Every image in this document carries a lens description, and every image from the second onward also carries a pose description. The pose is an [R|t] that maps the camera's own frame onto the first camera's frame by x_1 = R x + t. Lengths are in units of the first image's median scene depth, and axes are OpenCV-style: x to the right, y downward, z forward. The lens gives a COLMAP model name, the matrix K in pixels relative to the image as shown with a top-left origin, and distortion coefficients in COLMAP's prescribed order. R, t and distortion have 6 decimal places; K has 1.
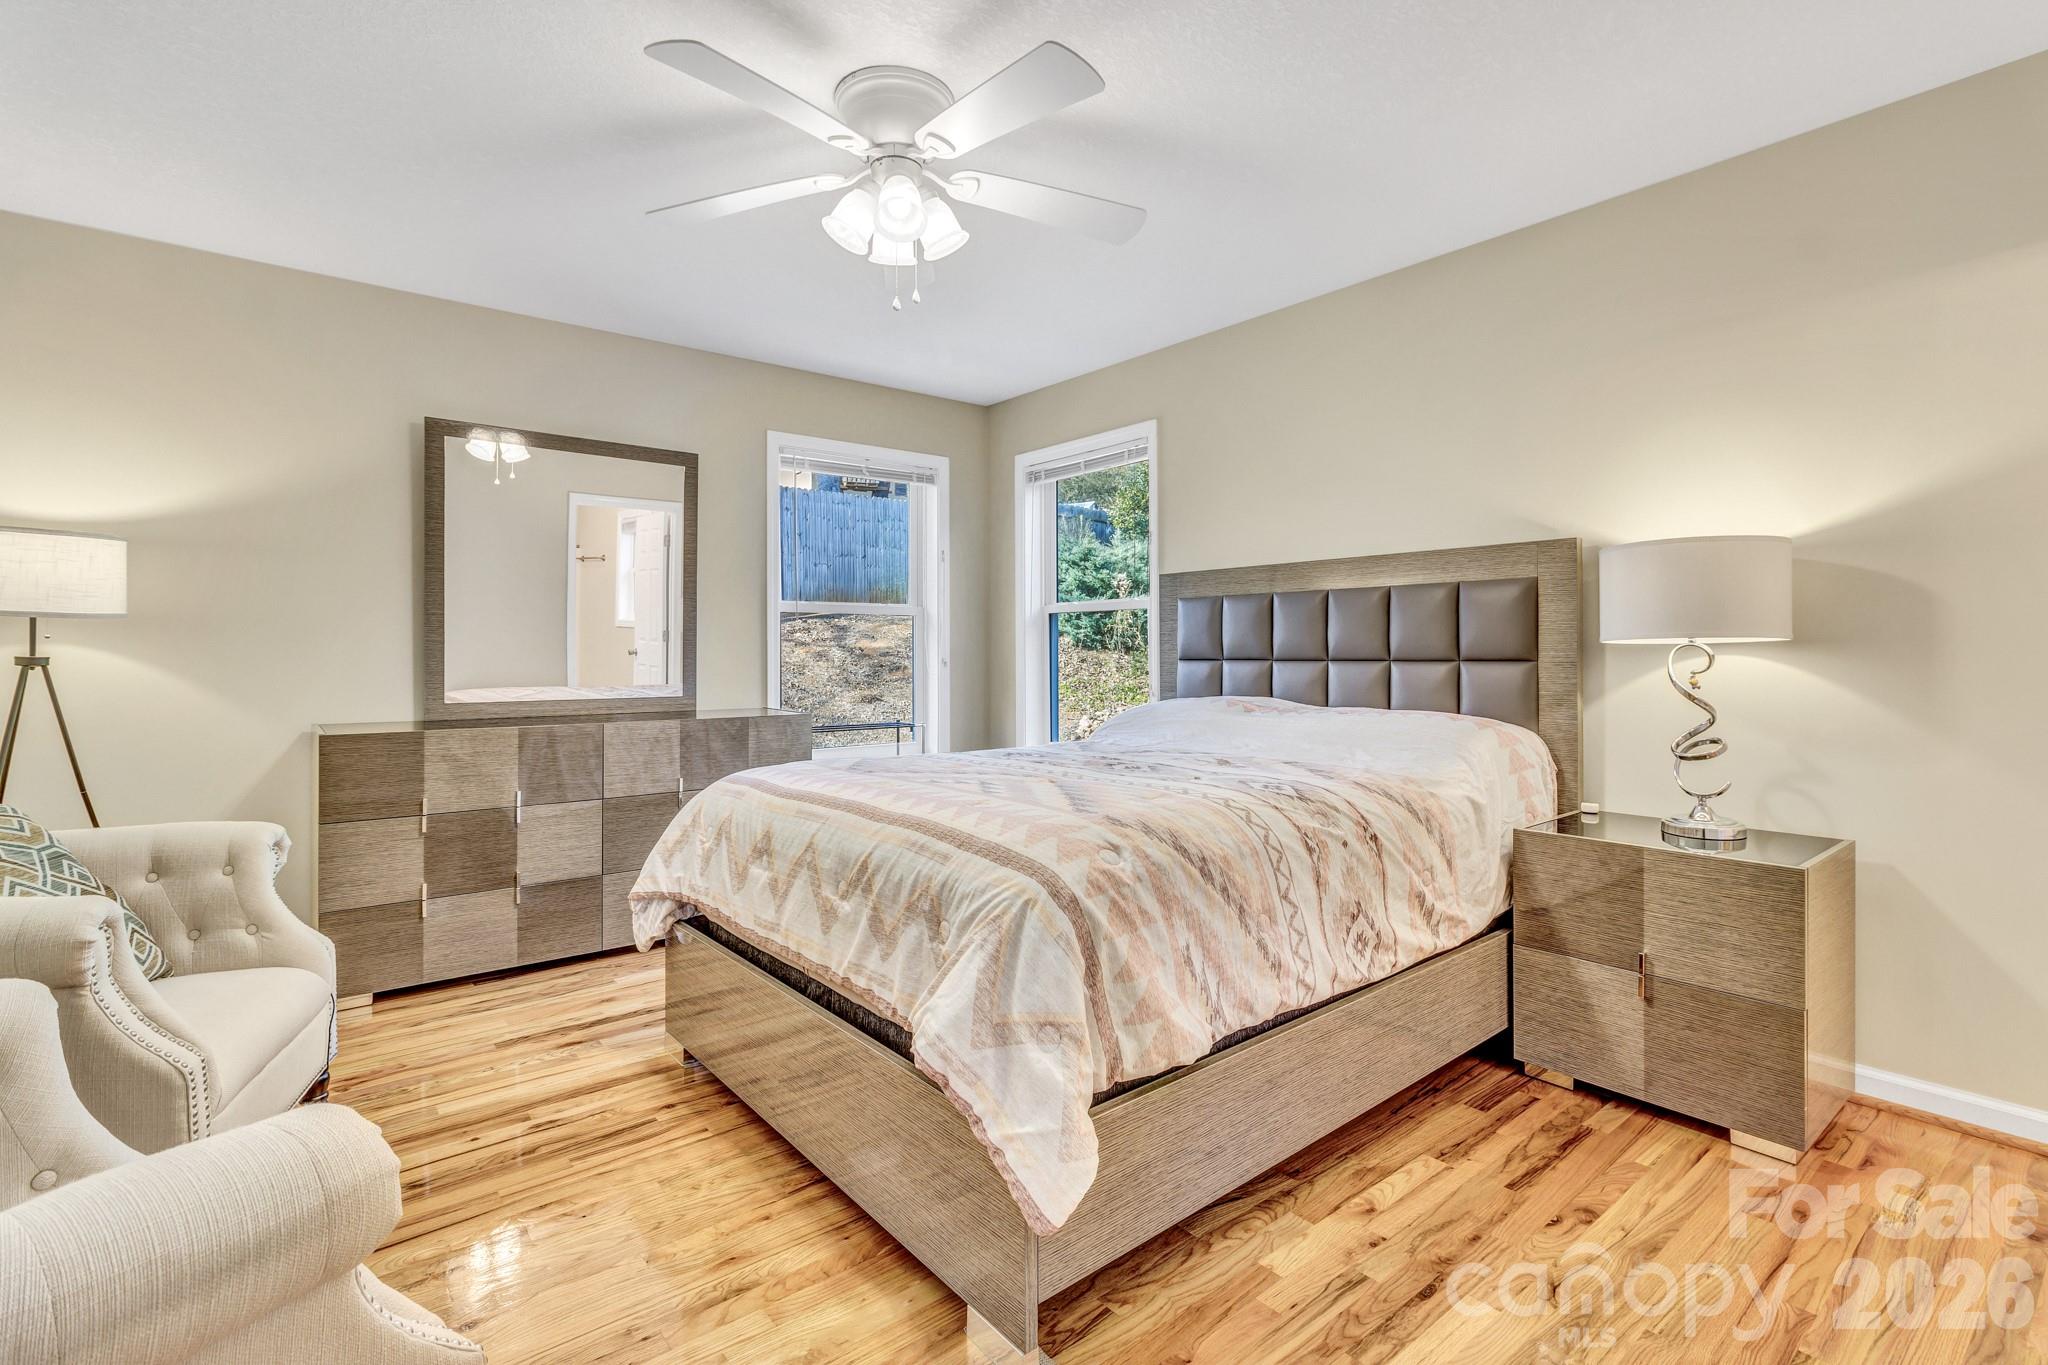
lens RADIAL K [[962.1, 0, 1020.0], [0, 962.1, 654.3], [0, 0, 1]] dist [-0.000922, 0.000025]
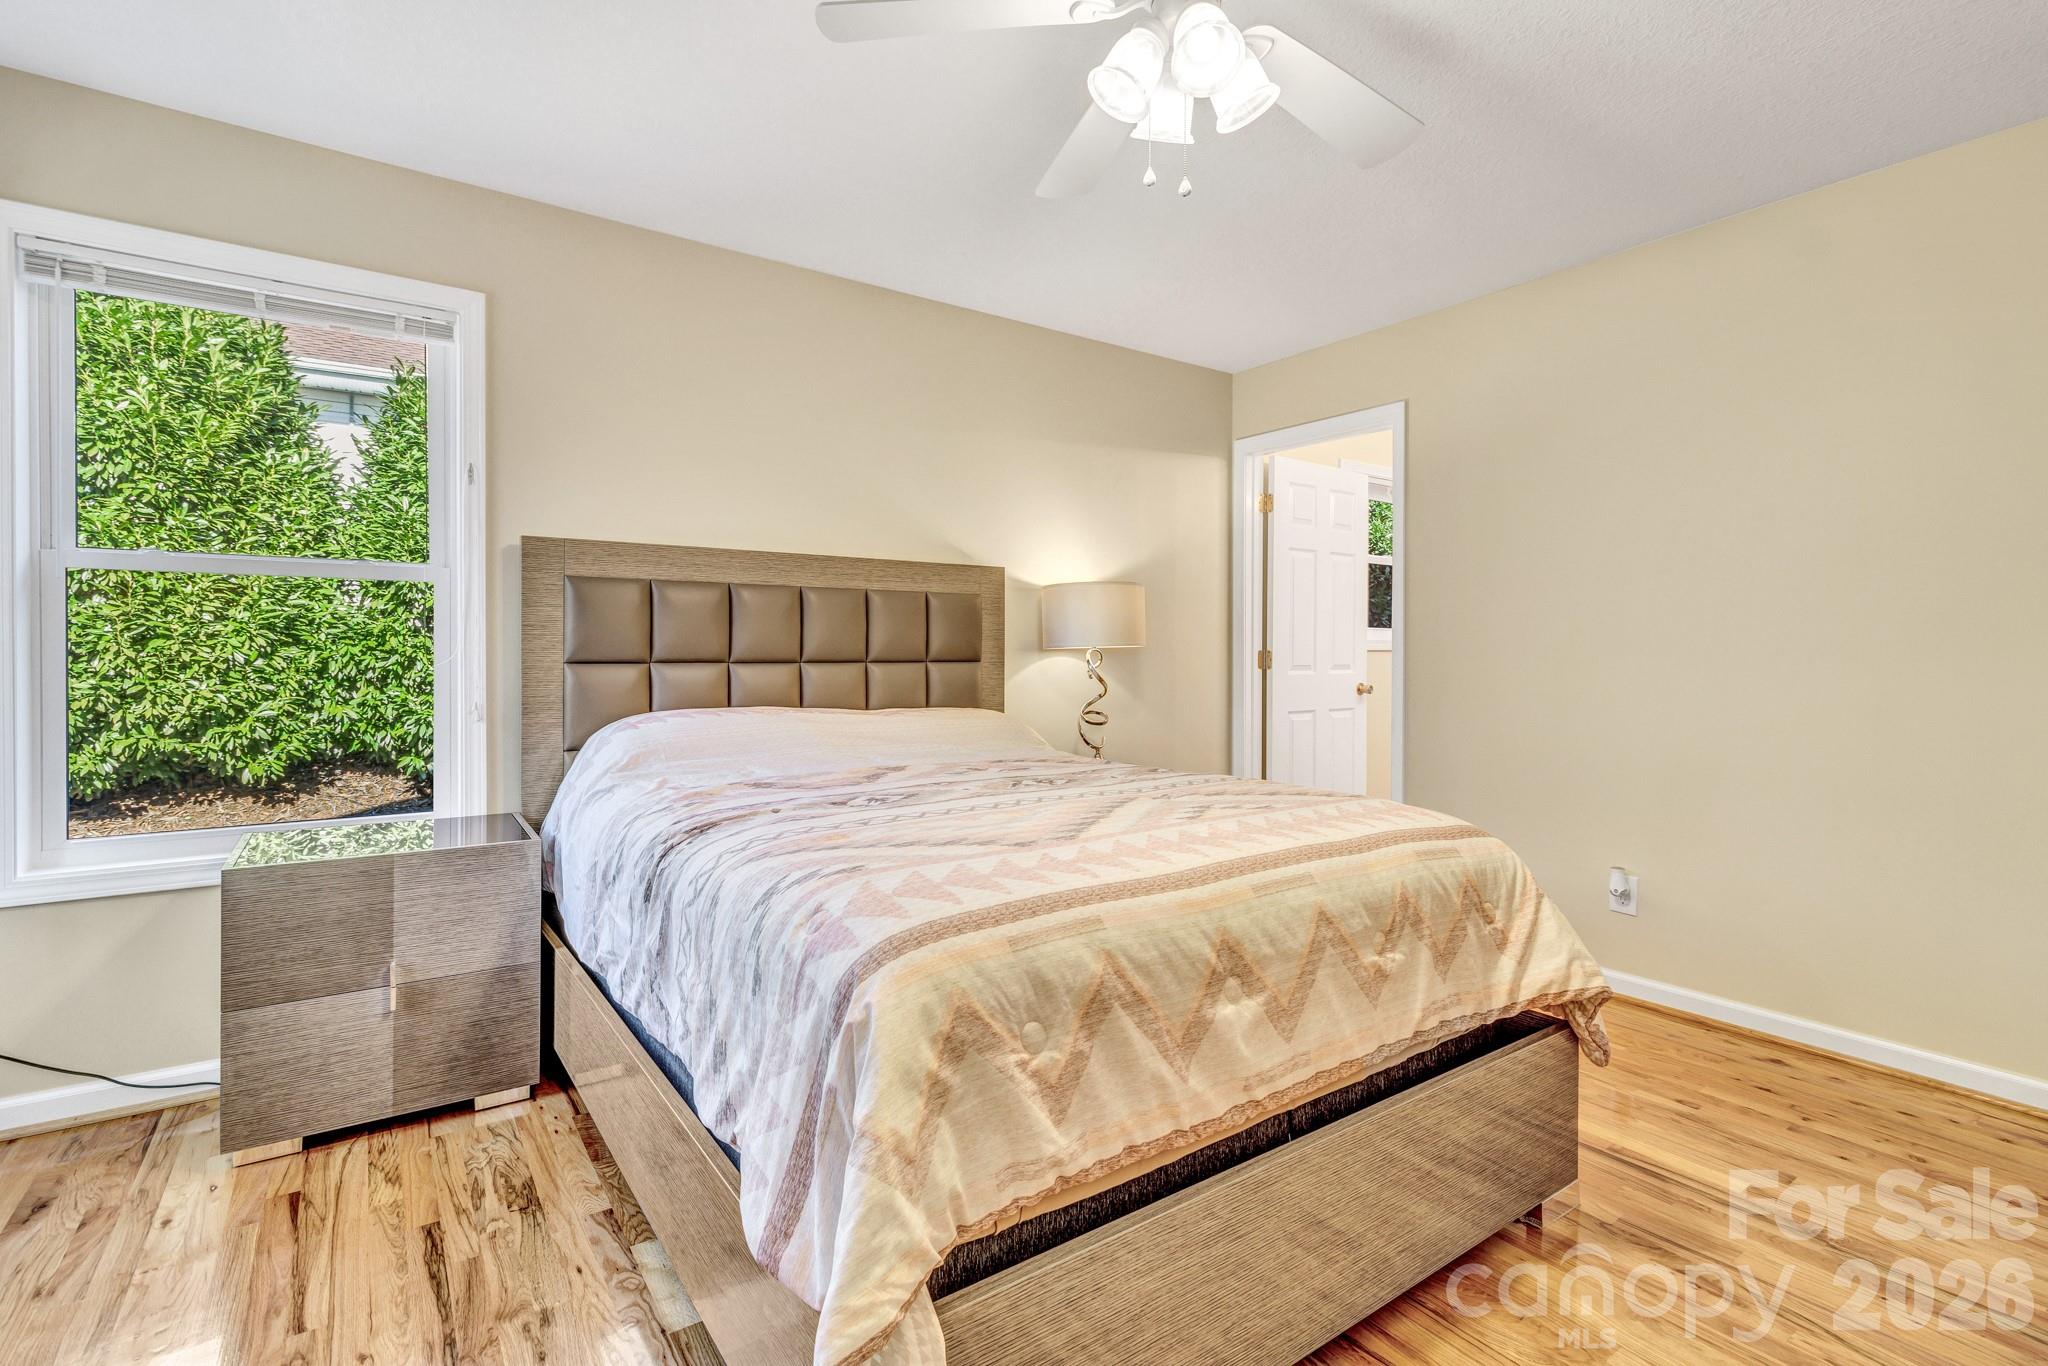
lens RADIAL K [[930.8, 0, 1036.5], [0, 930.8, 655.3], [0, 0, 1]] dist [0.000826, 0.000072]
pose [[0.063118, 0.001658, 0.998005, -0.663128], [-0.005219, 0.999985, -0.001331, 0.000581], [-0.997992, -0.005125, 0.063126, 0.826025]]
